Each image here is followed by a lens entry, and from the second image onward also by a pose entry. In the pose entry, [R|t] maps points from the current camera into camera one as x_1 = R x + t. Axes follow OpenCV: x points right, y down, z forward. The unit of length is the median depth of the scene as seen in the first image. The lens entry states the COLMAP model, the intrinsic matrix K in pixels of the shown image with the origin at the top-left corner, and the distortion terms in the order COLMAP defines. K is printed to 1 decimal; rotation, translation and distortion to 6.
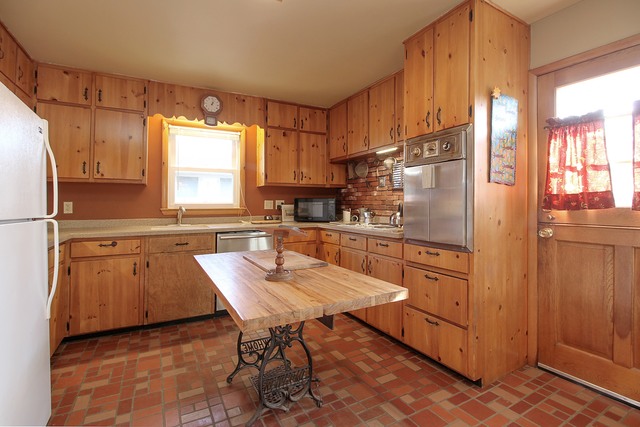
lens RADIAL K [[309.6, 0, 321.2], [0, 309.6, 211.2], [0, 0, 1]] dist [-0.002469, 0.000182]
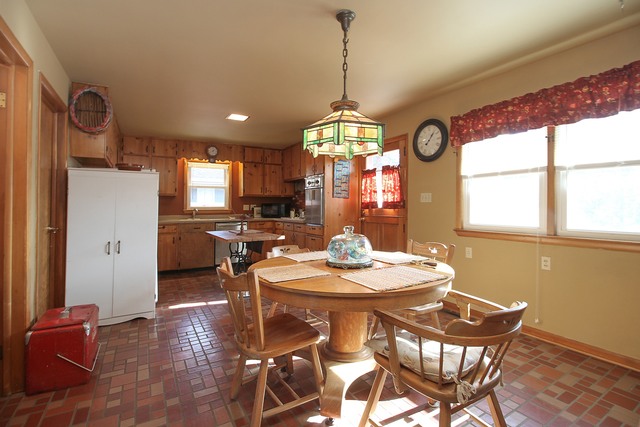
lens RADIAL K [[309.6, 0, 321.5], [0, 309.6, 211.1], [0, 0, 1]] dist [-0.002469, 0.000182]
pose [[0.999602, -0.001877, 0.028153, 0.209809], [0.002233, 0.999918, -0.012621, 0.022776], [-0.028127, 0.012679, 0.999524, -0.750561]]
